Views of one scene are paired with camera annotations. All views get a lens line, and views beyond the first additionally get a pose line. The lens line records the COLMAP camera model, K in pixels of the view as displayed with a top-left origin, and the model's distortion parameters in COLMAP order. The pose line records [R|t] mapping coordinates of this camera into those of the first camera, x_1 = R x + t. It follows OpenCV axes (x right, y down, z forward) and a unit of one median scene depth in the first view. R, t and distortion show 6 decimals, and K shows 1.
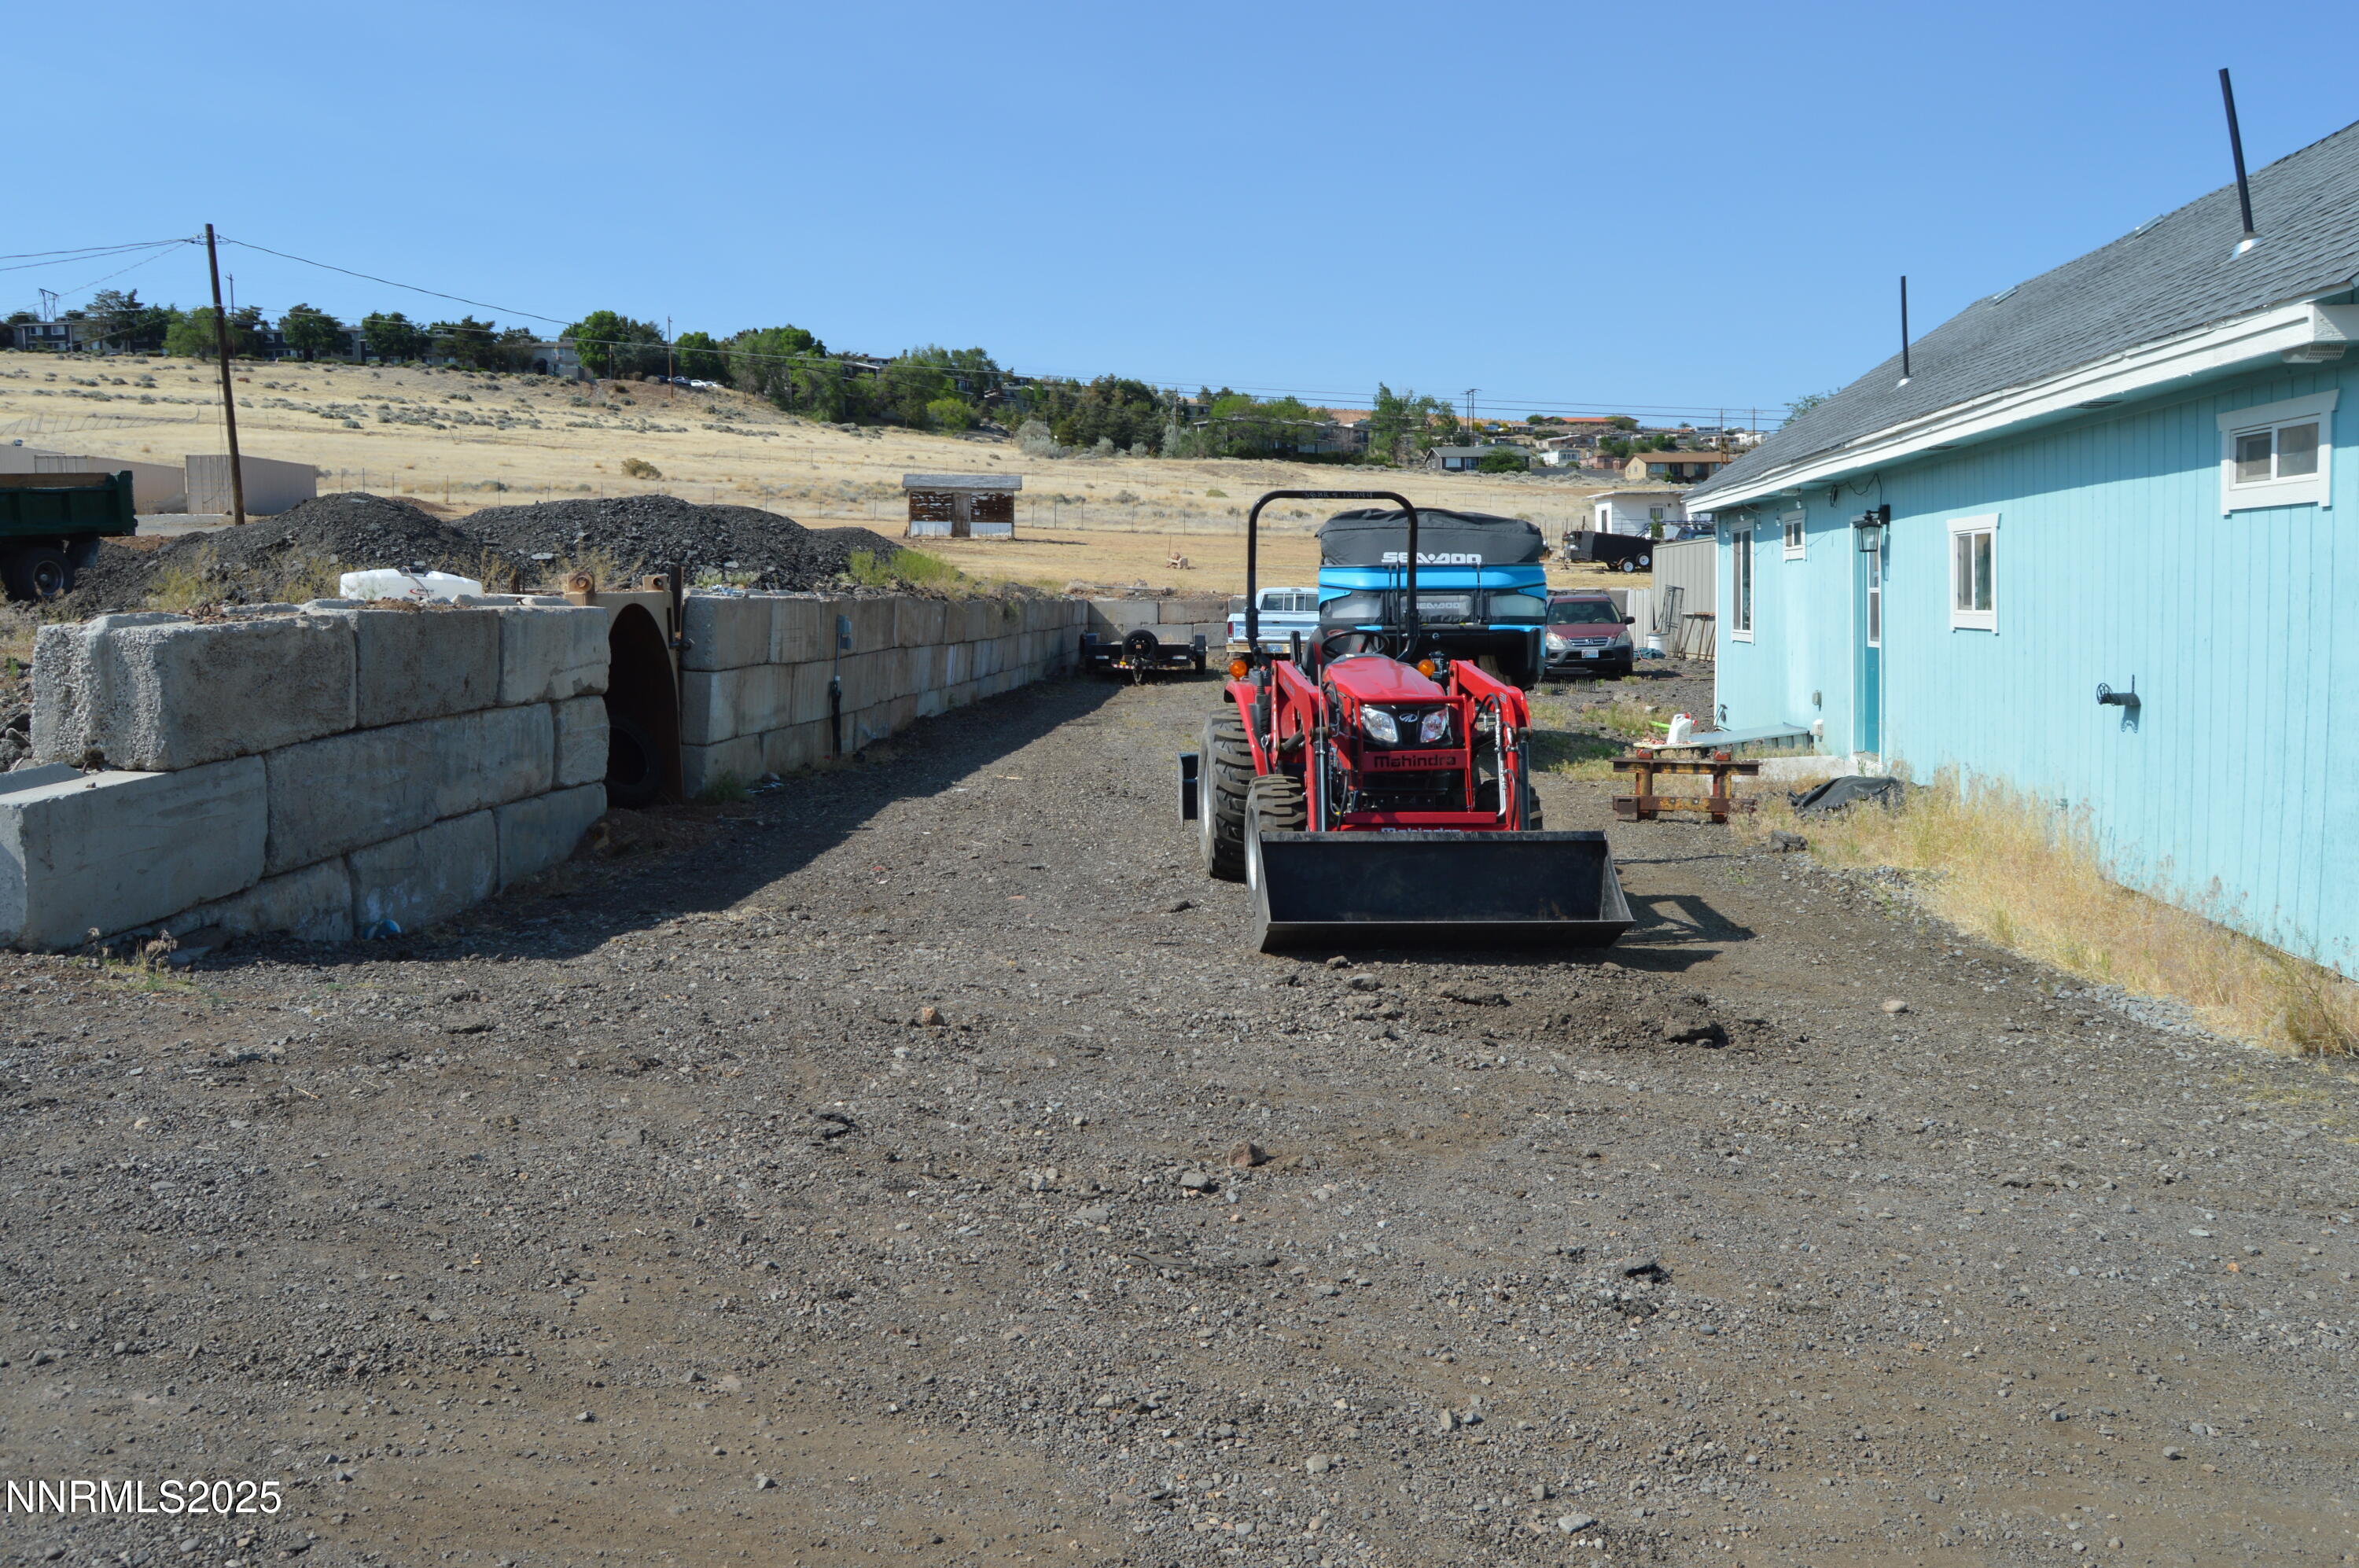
lens RADIAL K [[1885.3, 0, 1161.7], [0, 1885.3, 796.1], [0, 0, 1]] dist [-0.100098, 0.041479]
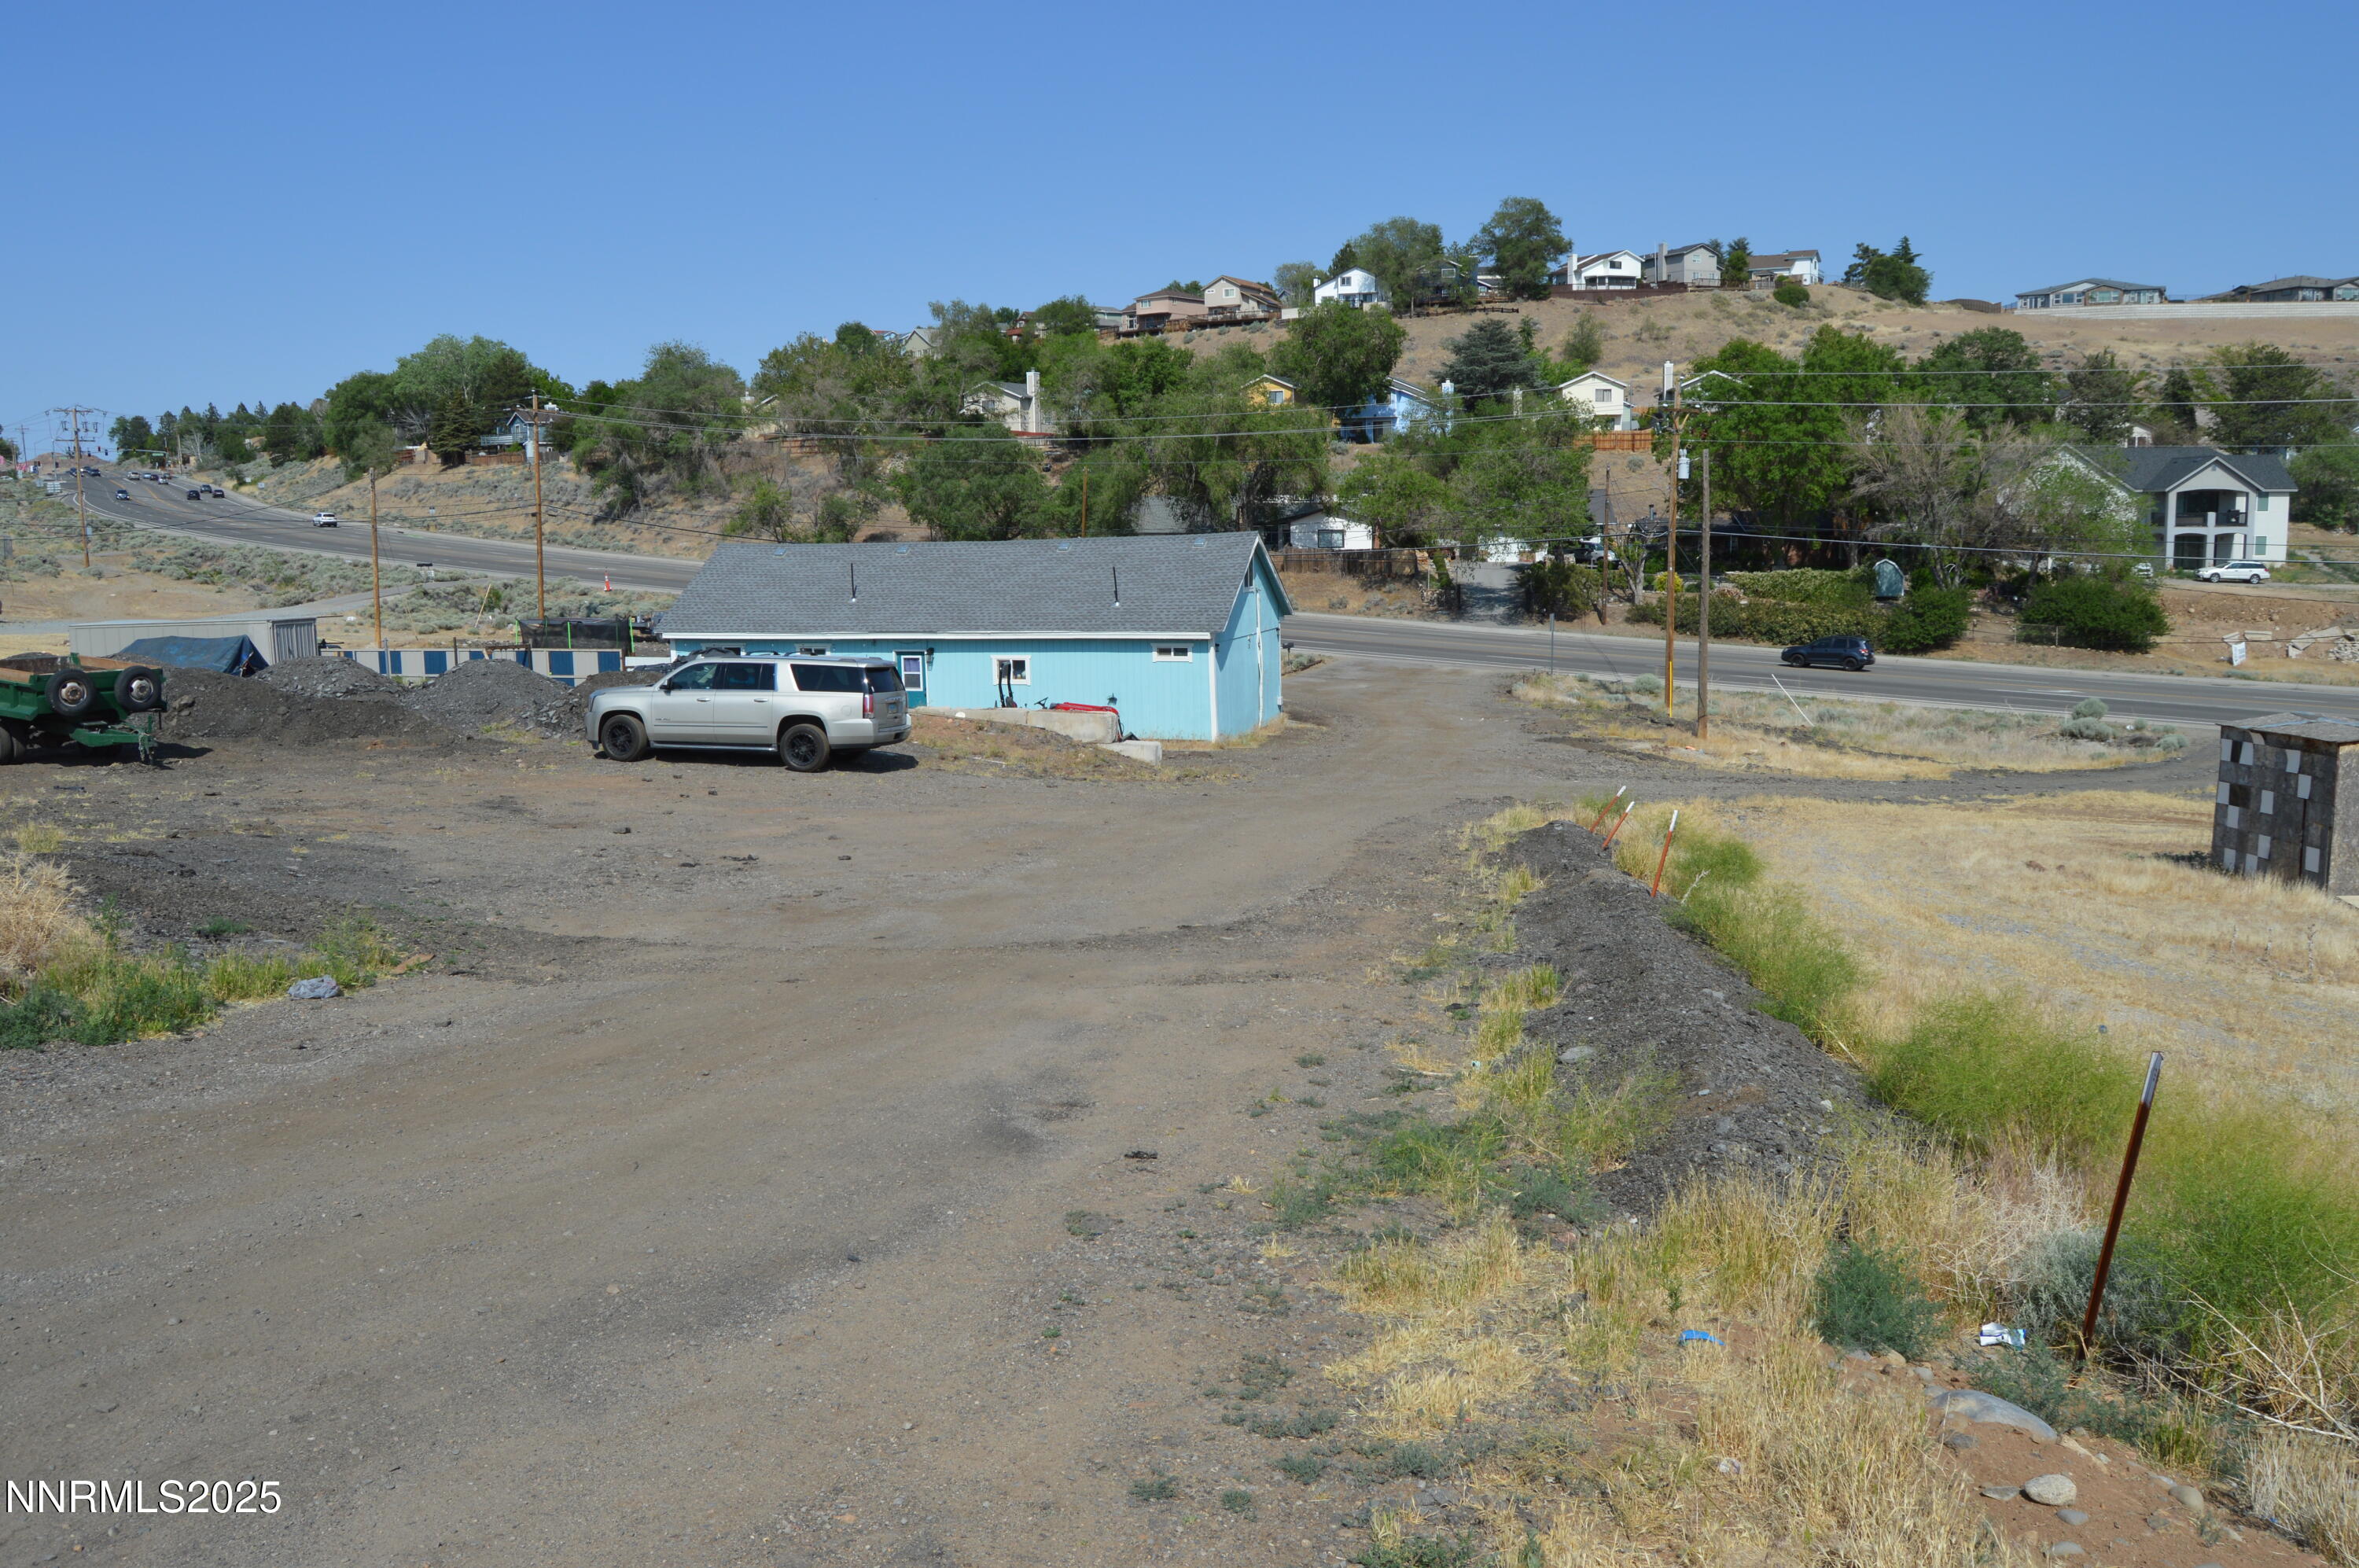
lens RADIAL K [[1885.3, 0, 1186.1], [0, 1885.3, 792.4], [0, 0, 1]] dist [-0.100098, 0.041479]
pose [[0.197116, -0.124863, 0.972396, -5.095129], [0.114545, 0.987996, 0.103646, -0.357905], [-0.973666, 0.090952, 0.209052, -0.216673]]
